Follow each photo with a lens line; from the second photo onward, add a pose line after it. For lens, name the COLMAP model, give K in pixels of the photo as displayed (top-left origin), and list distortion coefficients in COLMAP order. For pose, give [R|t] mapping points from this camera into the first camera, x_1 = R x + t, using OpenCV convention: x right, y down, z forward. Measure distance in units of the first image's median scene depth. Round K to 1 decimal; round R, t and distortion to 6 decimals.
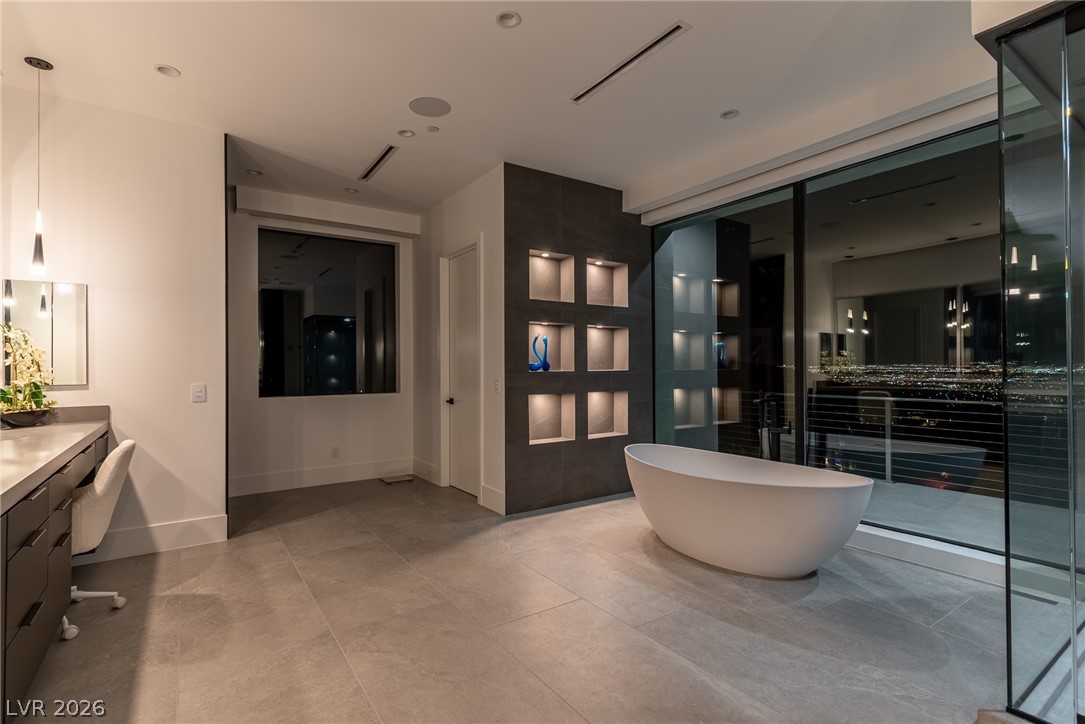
lens RADIAL K [[539.5, 0, 545.9], [0, 539.5, 363.3], [0, 0, 1]] dist [-0.008695, 0.000258]
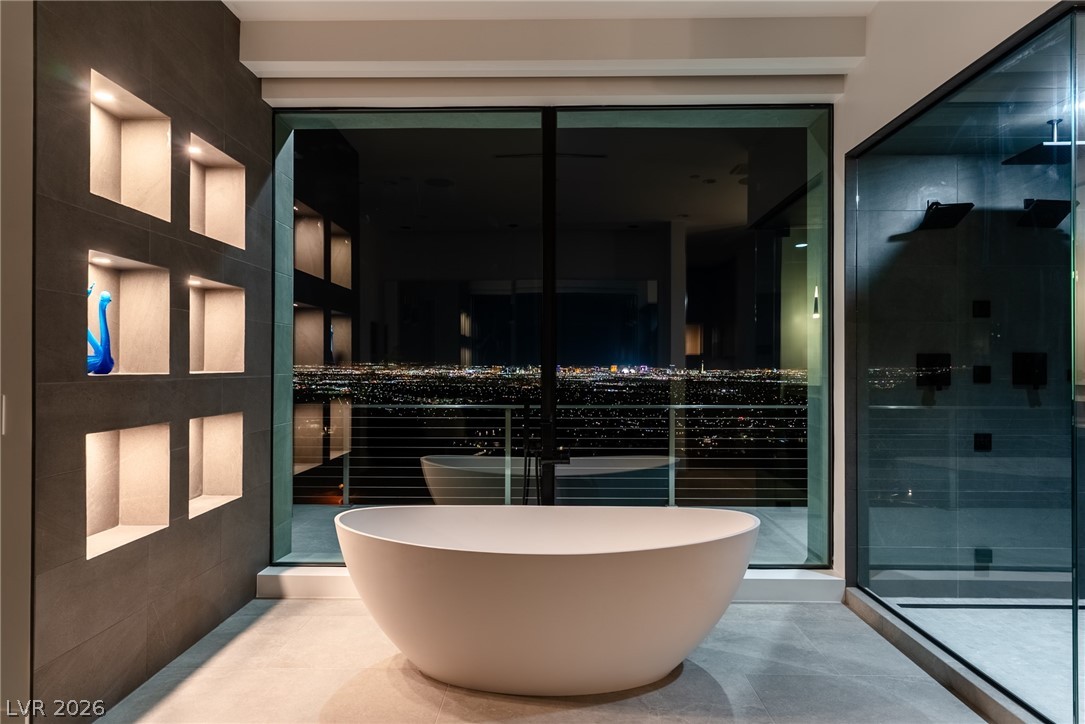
lens RADIAL K [[694.9, 0, 547.2], [0, 694.9, 362.3], [0, 0, 1]] dist [-0.007085, 0.004199]
pose [[0.565687, 0.011427, 0.824541, -0.284309], [-0.010936, 0.999920, -0.006354, 0.005709], [-0.824547, -0.005422, 0.565767, 0.476836]]
